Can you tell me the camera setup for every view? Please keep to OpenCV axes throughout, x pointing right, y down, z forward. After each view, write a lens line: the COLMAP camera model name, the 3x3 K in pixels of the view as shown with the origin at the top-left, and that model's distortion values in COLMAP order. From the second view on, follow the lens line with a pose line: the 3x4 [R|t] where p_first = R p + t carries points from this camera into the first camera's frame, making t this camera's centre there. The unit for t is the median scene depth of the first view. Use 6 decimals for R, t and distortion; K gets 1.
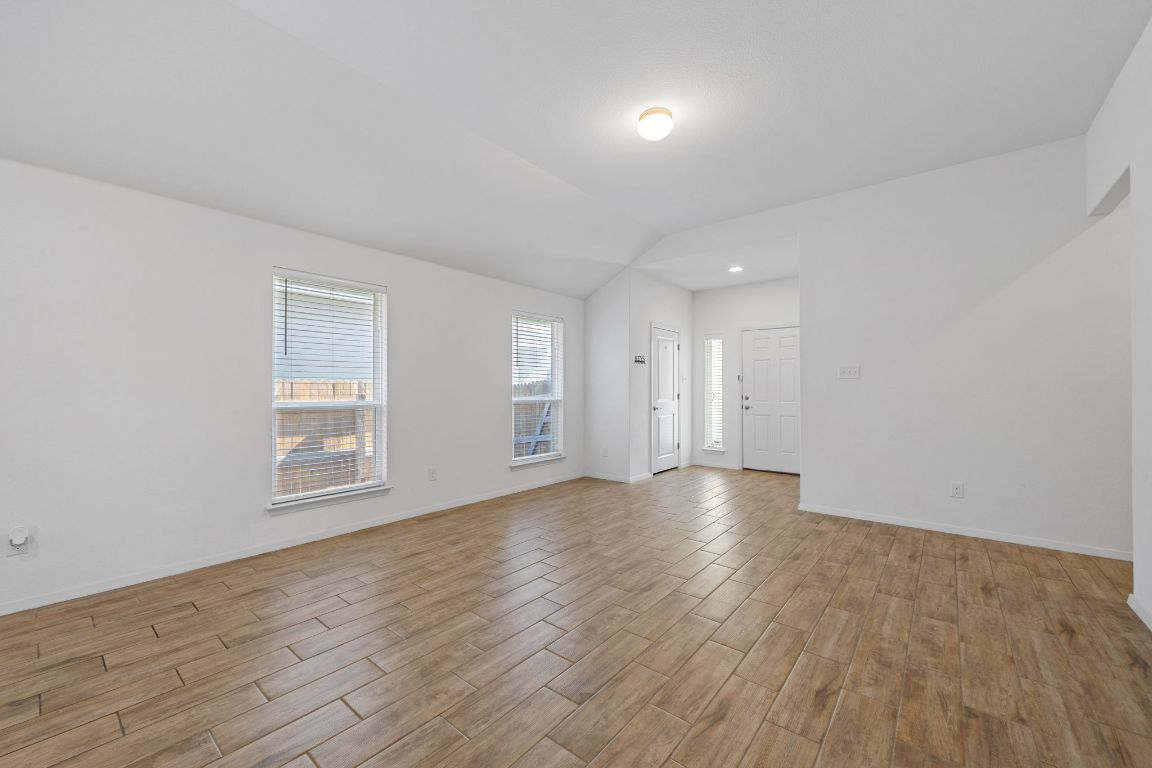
lens RADIAL K [[450.8, 0, 567.0], [0, 450.8, 385.5], [0, 0, 1]] dist [-0.003688, -0.000252]
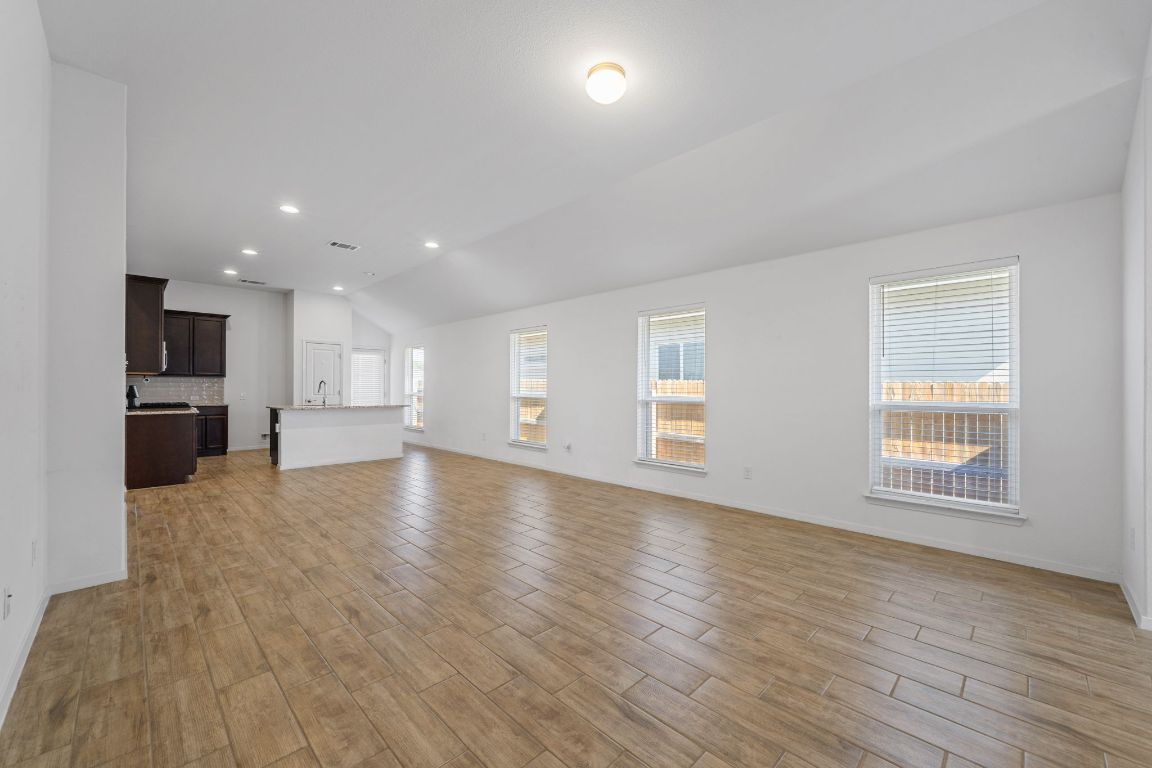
lens RADIAL K [[450.8, 0, 580.7], [0, 450.8, 385.0], [0, 0, 1]] dist [-0.003688, -0.000252]
pose [[-0.080569, -0.007501, -0.996721, 1.184661], [0.004801, 0.999957, -0.007914, 0.012249], [0.996737, -0.005423, -0.080530, 1.138169]]
